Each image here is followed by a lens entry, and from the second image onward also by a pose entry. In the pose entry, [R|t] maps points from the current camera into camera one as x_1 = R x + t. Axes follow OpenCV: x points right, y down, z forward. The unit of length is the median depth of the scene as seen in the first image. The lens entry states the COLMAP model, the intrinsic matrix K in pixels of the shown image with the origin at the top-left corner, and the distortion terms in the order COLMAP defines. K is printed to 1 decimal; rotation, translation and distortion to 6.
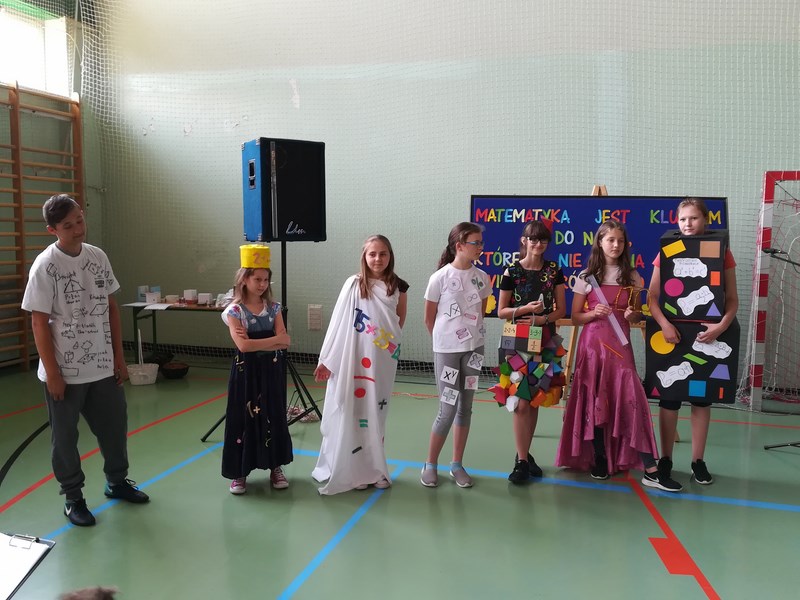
lens RADIAL K [[700.0, 0, 395.5], [0, 700.0, 301.7], [0, 0, 1]] dist [0.016969, -0.009732]
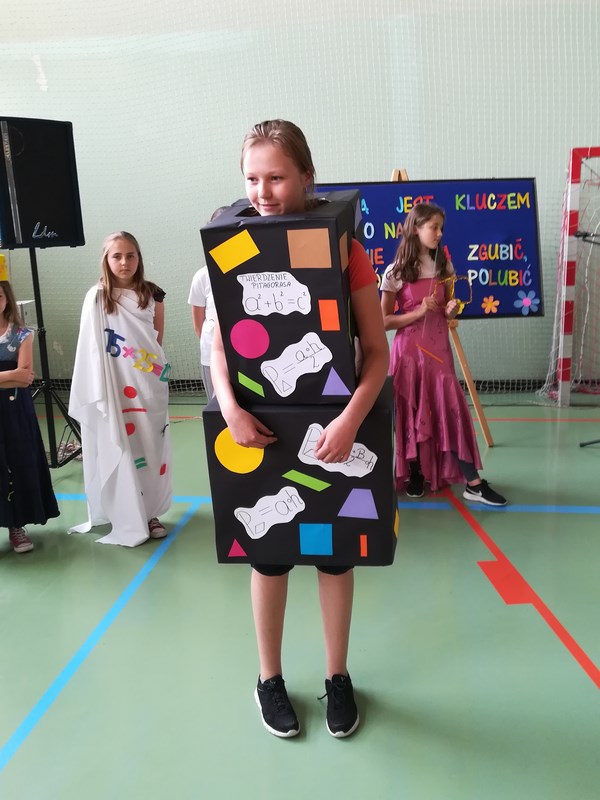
lens RADIAL K [[734.5, 0, 305.4], [0, 734.5, 397.5], [0, 0, 1]] dist [-0.031455, 0.000000]
pose [[0.990327, -0.074716, 0.116921, 0.049647], [0.059499, 0.989907, 0.128623, -0.005516], [-0.125351, -0.120422, 0.984777, 0.067701]]
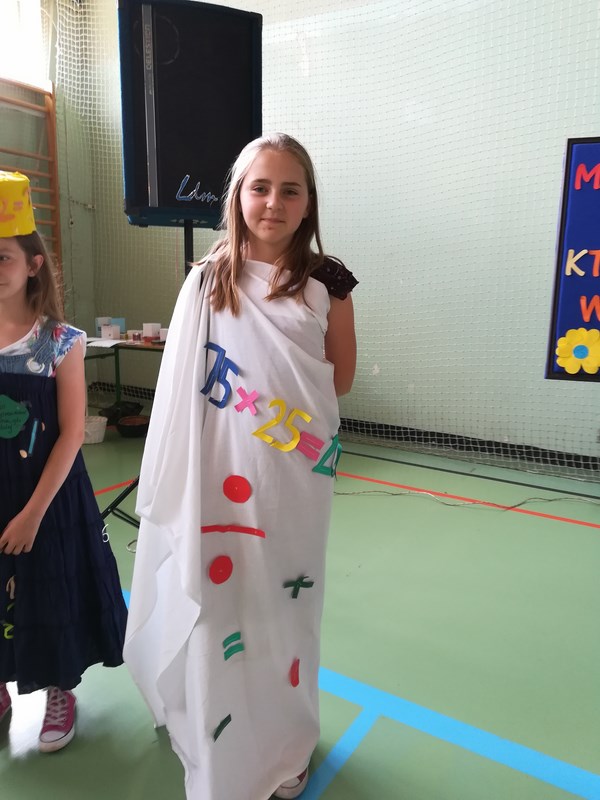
lens RADIAL K [[585.6, 0, 298.8], [0, 585.6, 404.2], [0, 0, 1]] dist [-0.004386, -0.006761]
pose [[0.953441, 0.053723, -0.296757, 0.057709], [-0.027319, 0.995345, 0.092421, 0.008838], [0.300341, -0.080011, 0.950470, 0.517740]]
